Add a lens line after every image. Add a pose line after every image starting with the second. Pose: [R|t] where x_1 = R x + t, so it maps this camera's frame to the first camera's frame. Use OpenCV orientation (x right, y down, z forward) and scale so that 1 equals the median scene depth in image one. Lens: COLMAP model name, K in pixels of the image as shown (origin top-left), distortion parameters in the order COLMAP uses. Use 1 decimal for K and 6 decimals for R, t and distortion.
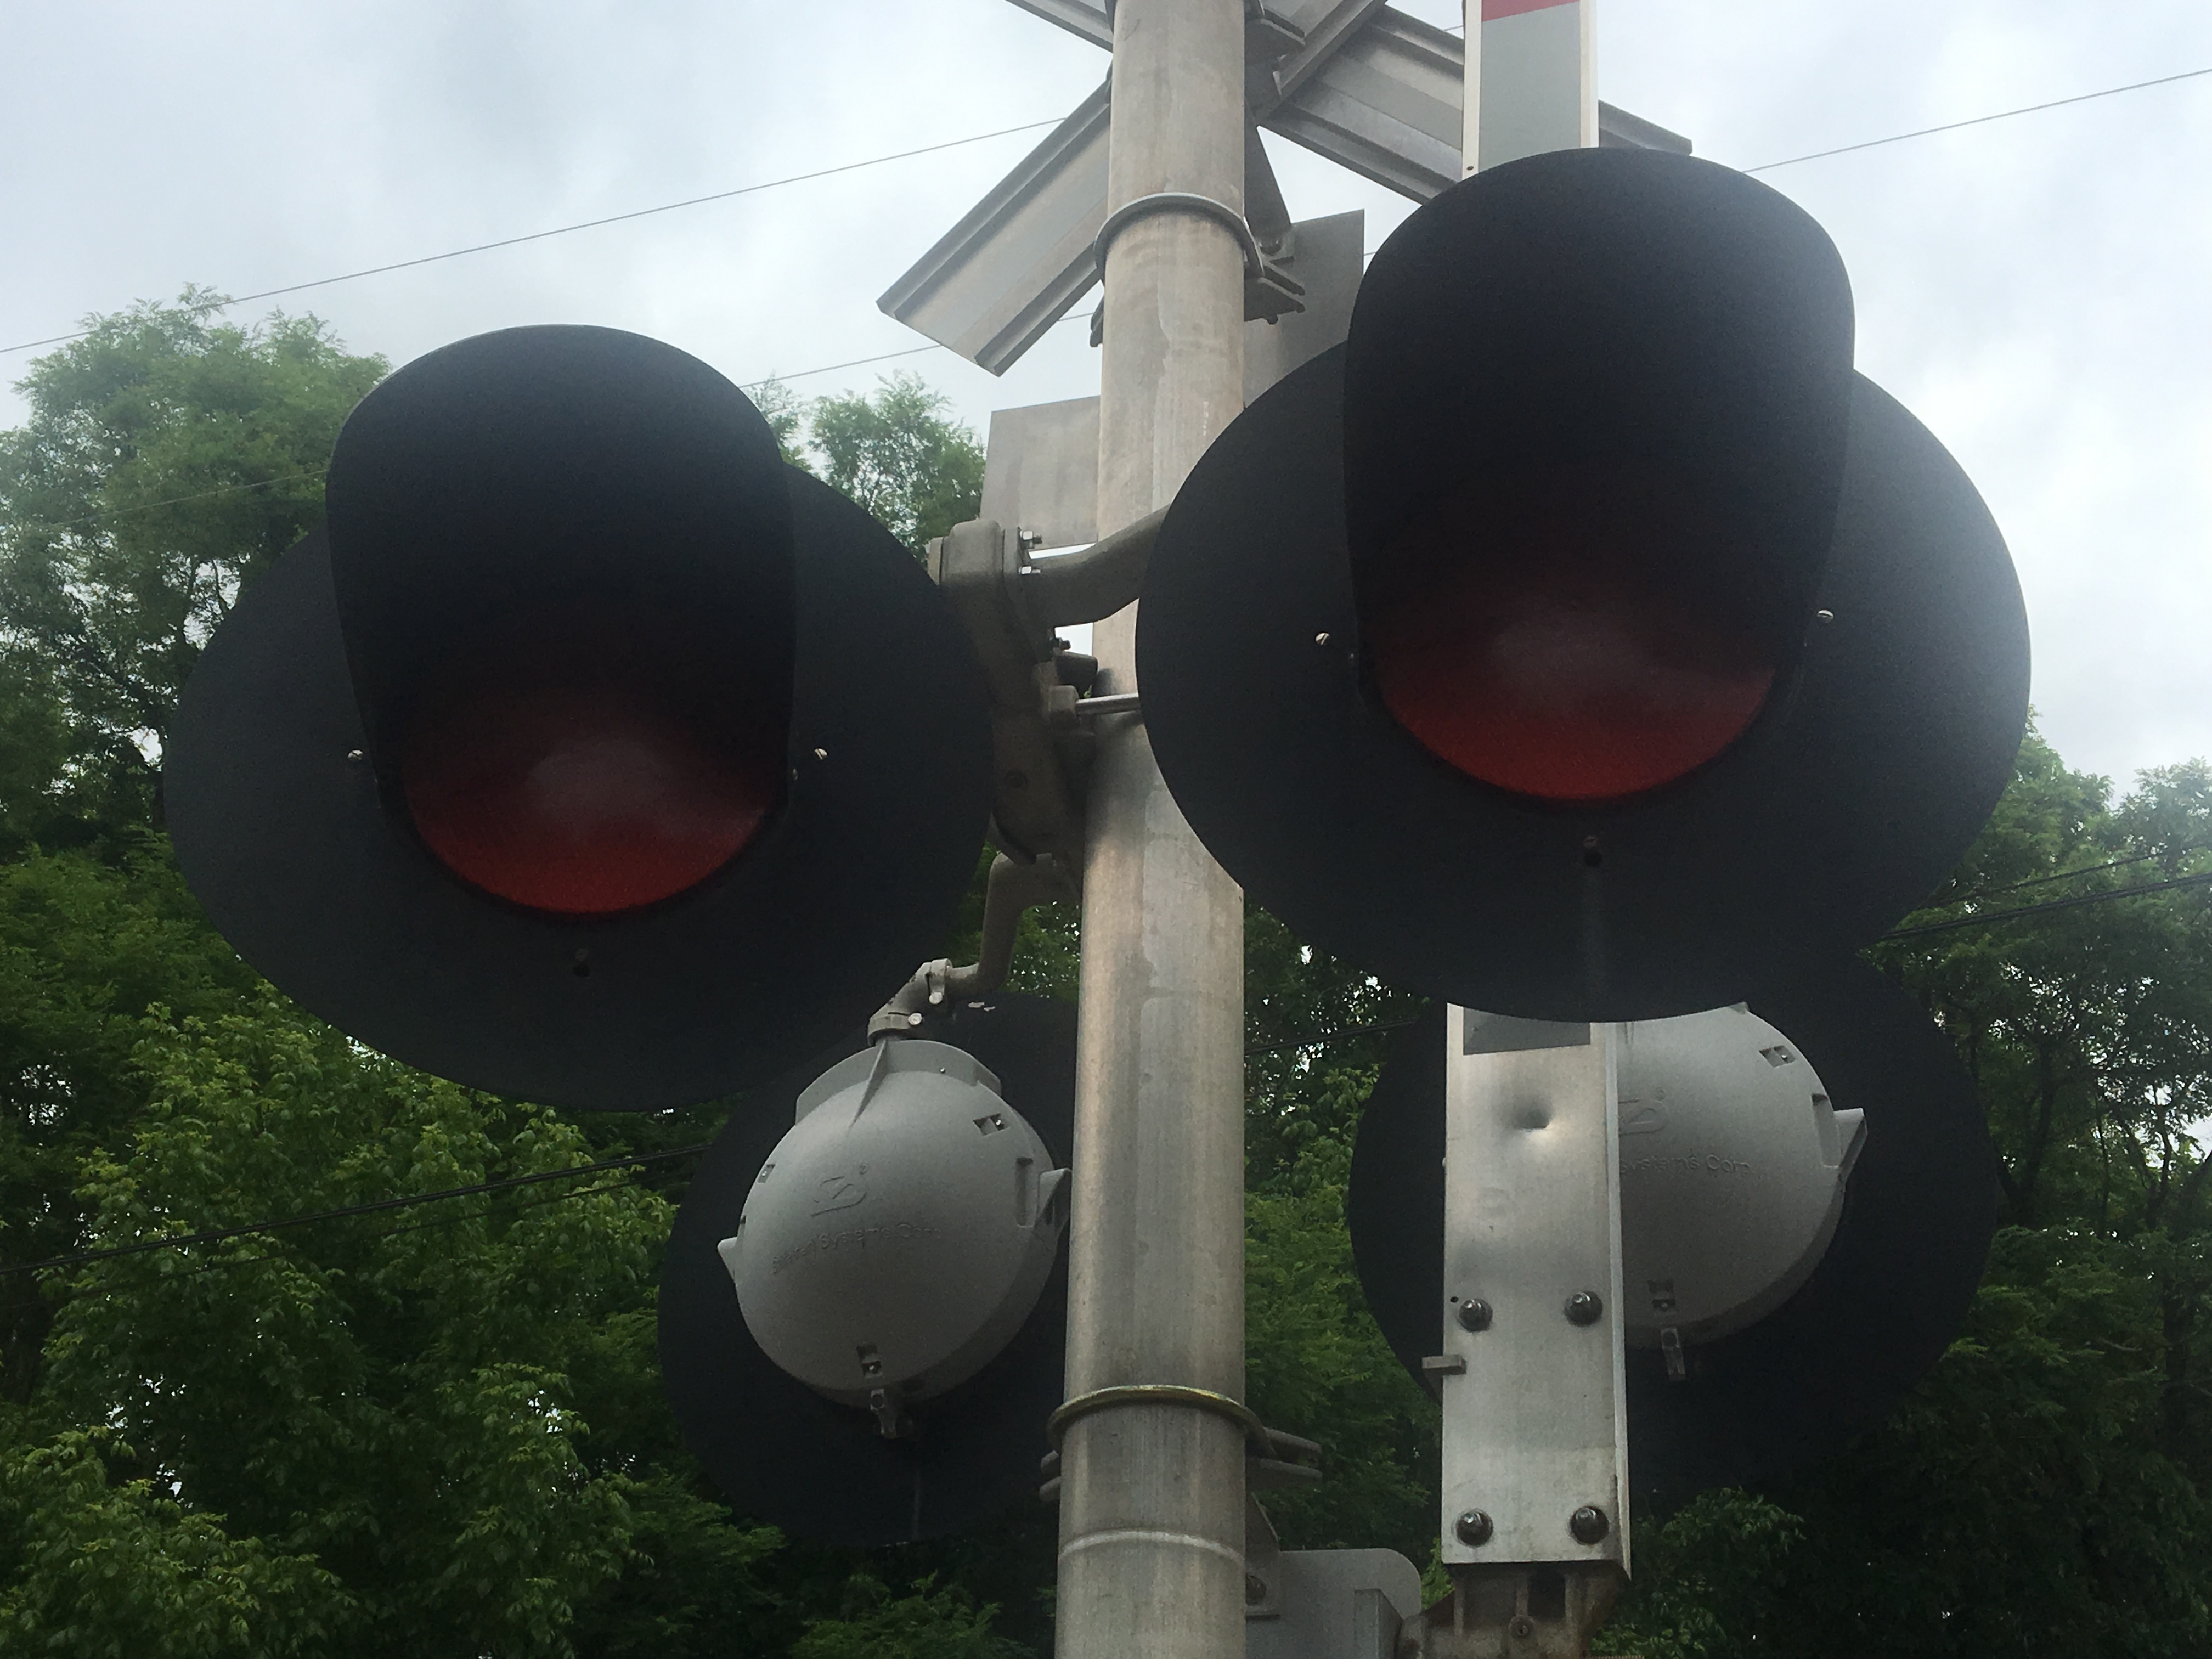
lens RADIAL K [[3251.2, 0, 1106.0], [0, 3251.2, 829.5], [0, 0, 1]] dist [0.037256, 0.052988]
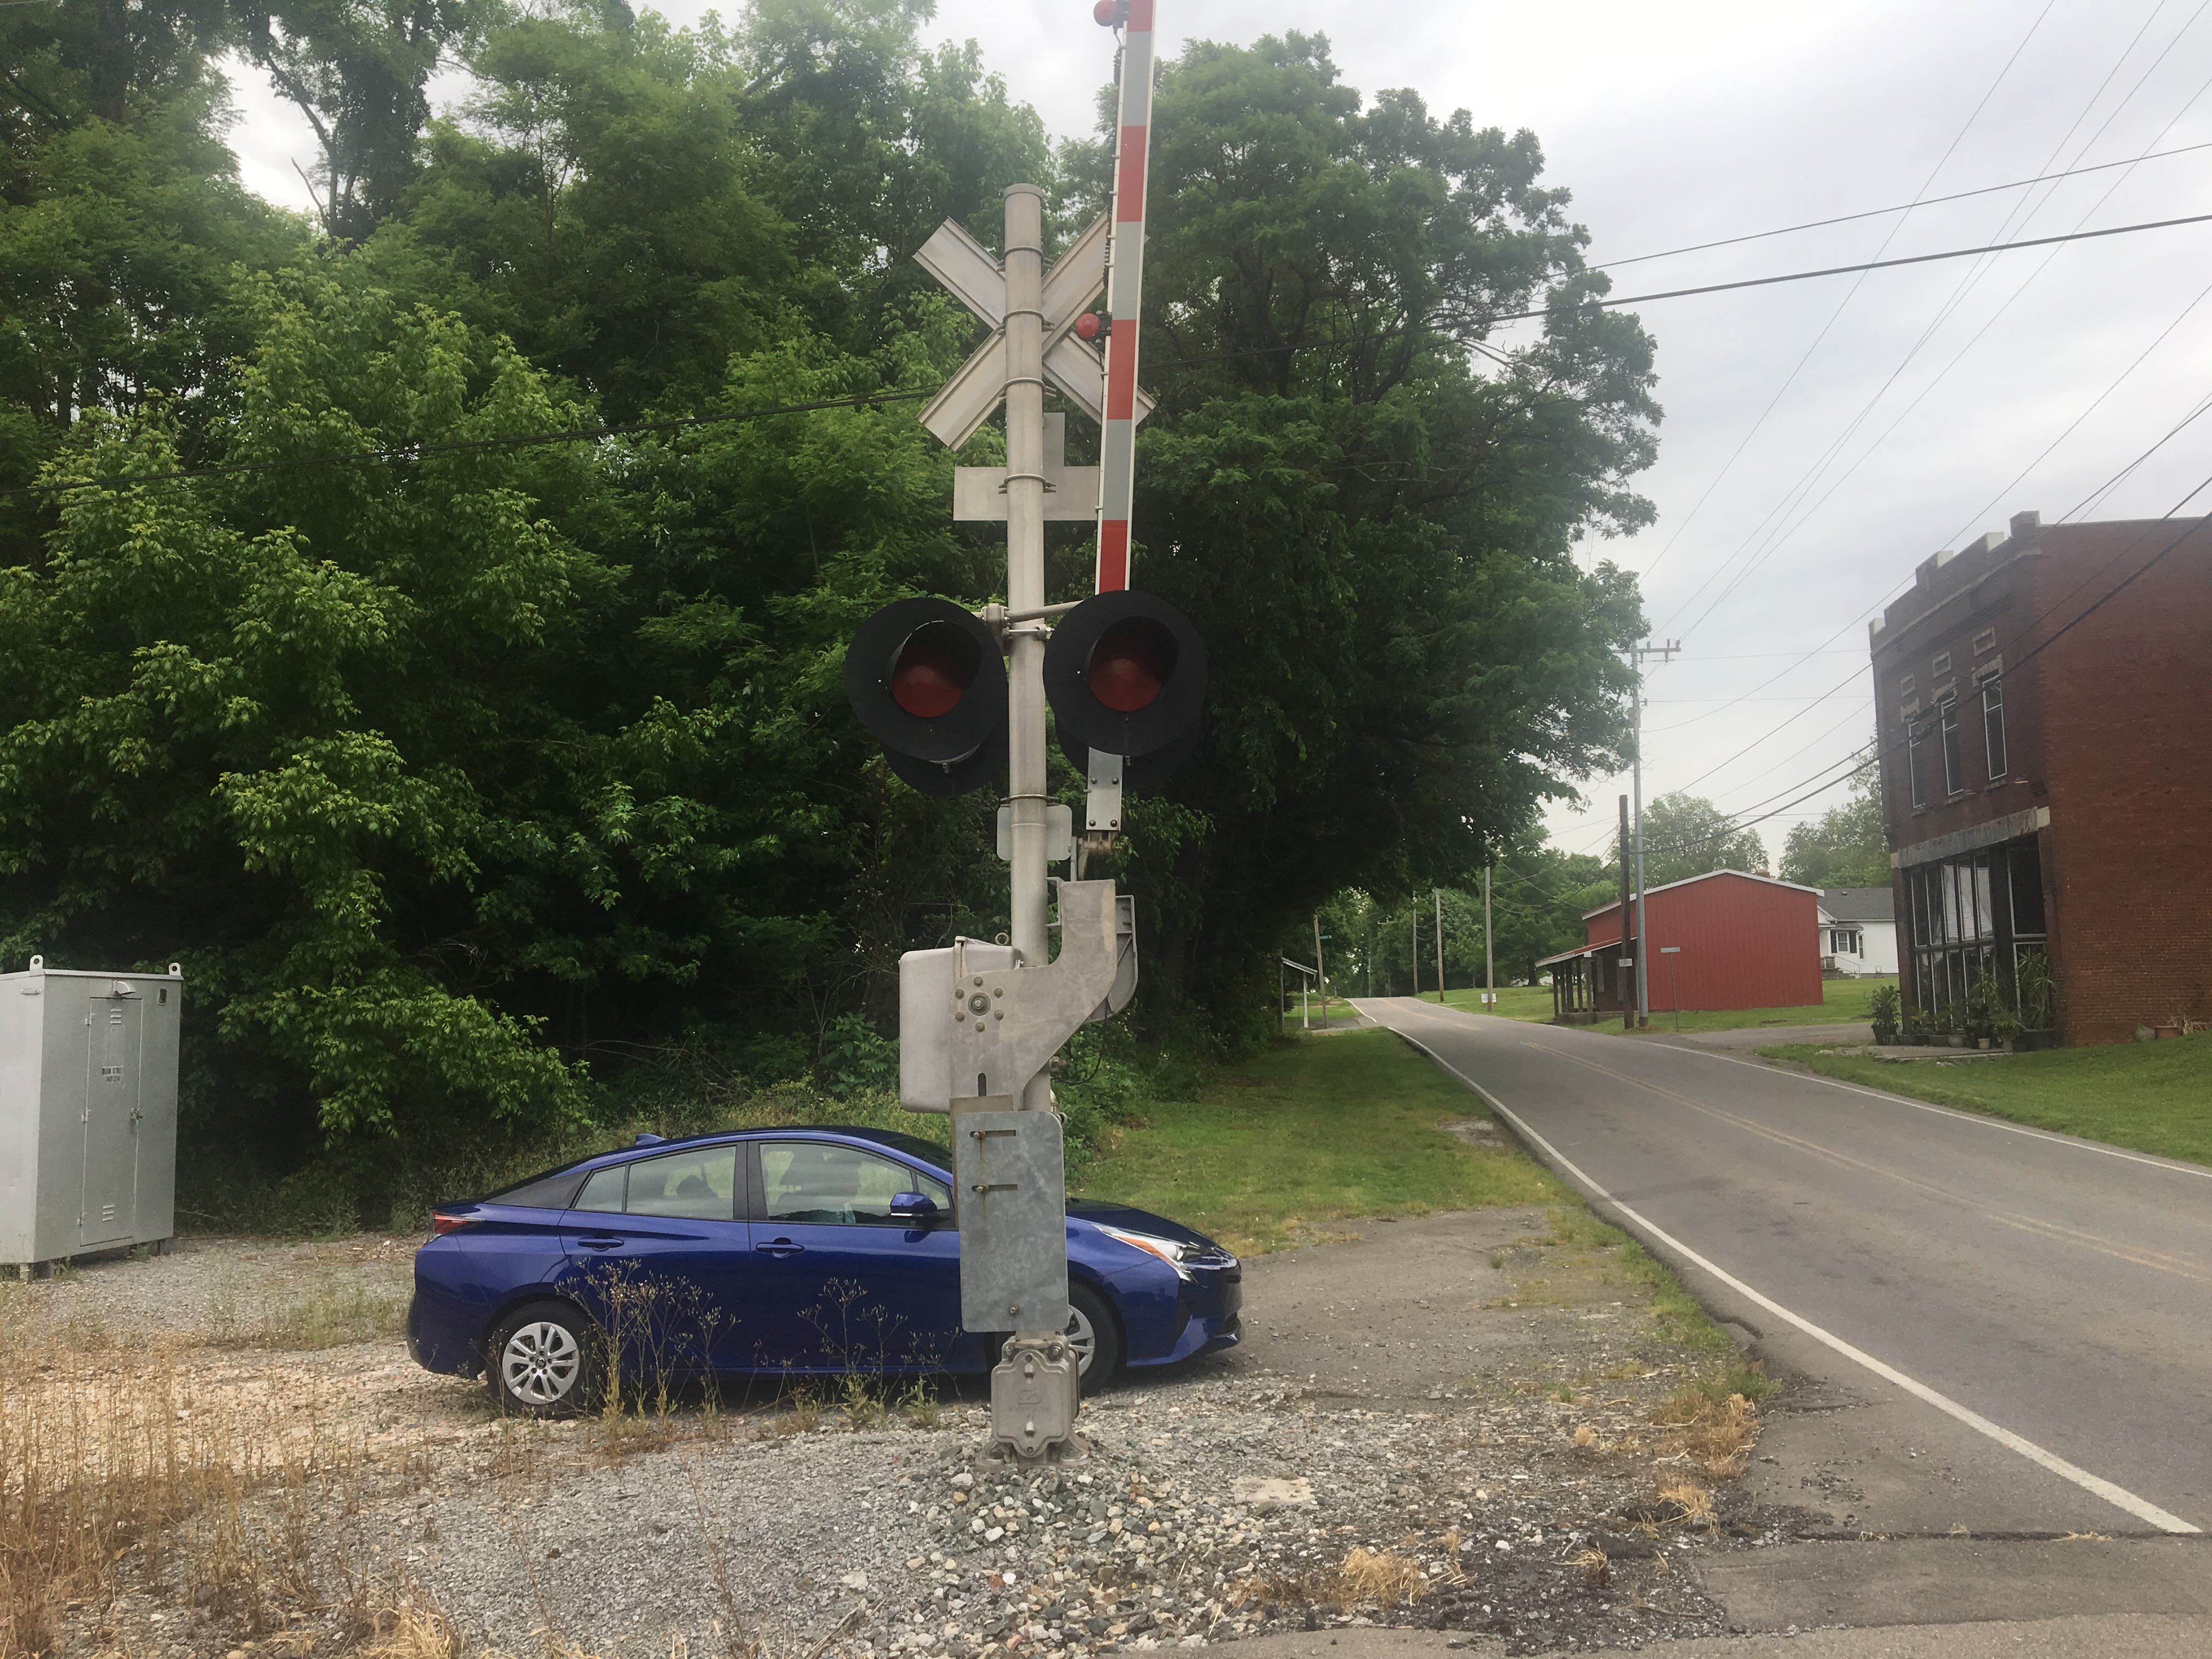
lens RADIAL K [[1885.7, 0, 1090.8], [0, 1885.7, 827.5], [0, 0, 1]] dist [0.105905, -0.156263]
pose [[0.984691, -0.006344, 0.174195, -0.028434], [-0.057430, 0.931732, 0.358576, -0.059103], [-0.164578, -0.363091, 0.917104, -0.122247]]
